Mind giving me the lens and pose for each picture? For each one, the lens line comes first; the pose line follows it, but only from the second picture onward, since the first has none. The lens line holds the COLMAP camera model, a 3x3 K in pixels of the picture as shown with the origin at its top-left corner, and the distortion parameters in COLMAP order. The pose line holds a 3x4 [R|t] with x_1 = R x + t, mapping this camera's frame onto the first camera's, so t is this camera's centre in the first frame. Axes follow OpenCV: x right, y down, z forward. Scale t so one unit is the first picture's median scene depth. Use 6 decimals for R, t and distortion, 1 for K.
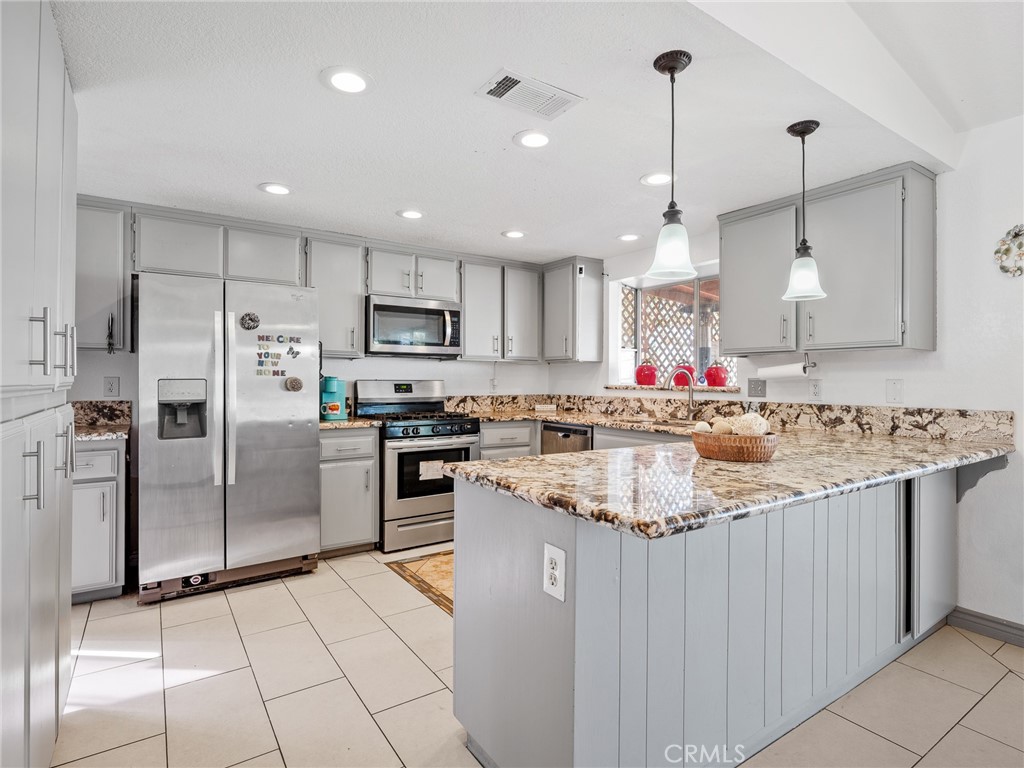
lens RADIAL K [[528.6, 0, 505.9], [0, 528.6, 381.6], [0, 0, 1]] dist [-0.000665, 0.000602]
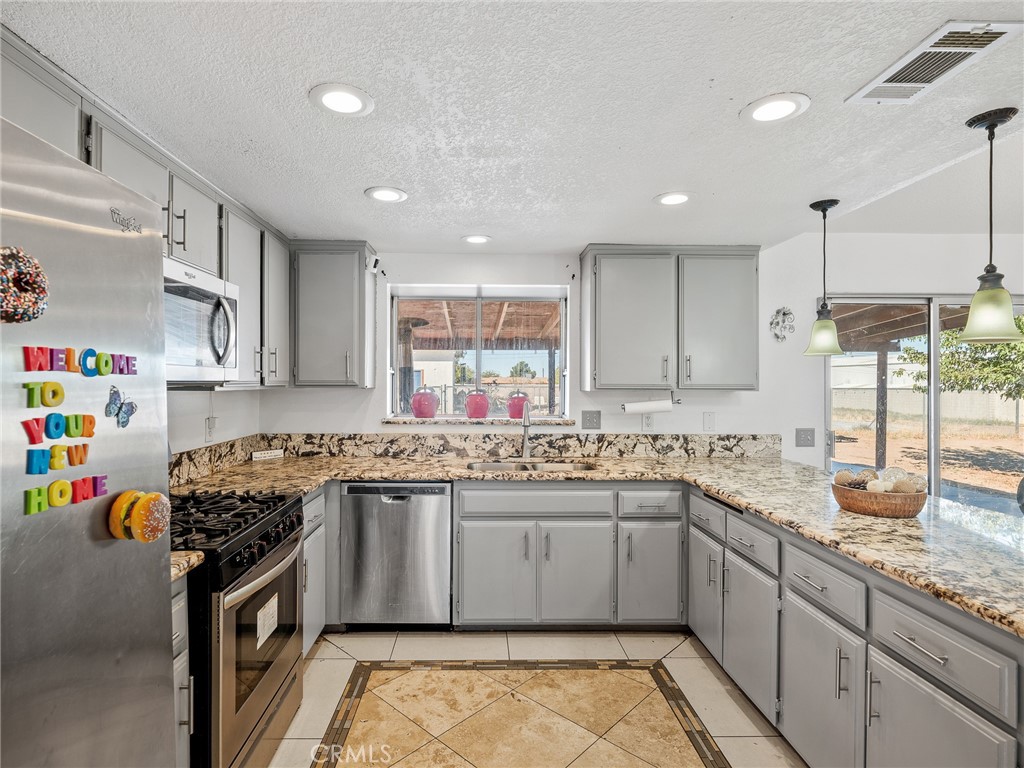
lens RADIAL K [[528.6, 0, 508.0], [0, 528.6, 384.8], [0, 0, 1]] dist [-0.000665, 0.000602]
pose [[0.545745, -0.003956, 0.837942, -0.457444], [0.000472, 0.999990, 0.004413, -0.059567], [-0.837951, -0.002013, 0.545742, 0.568828]]
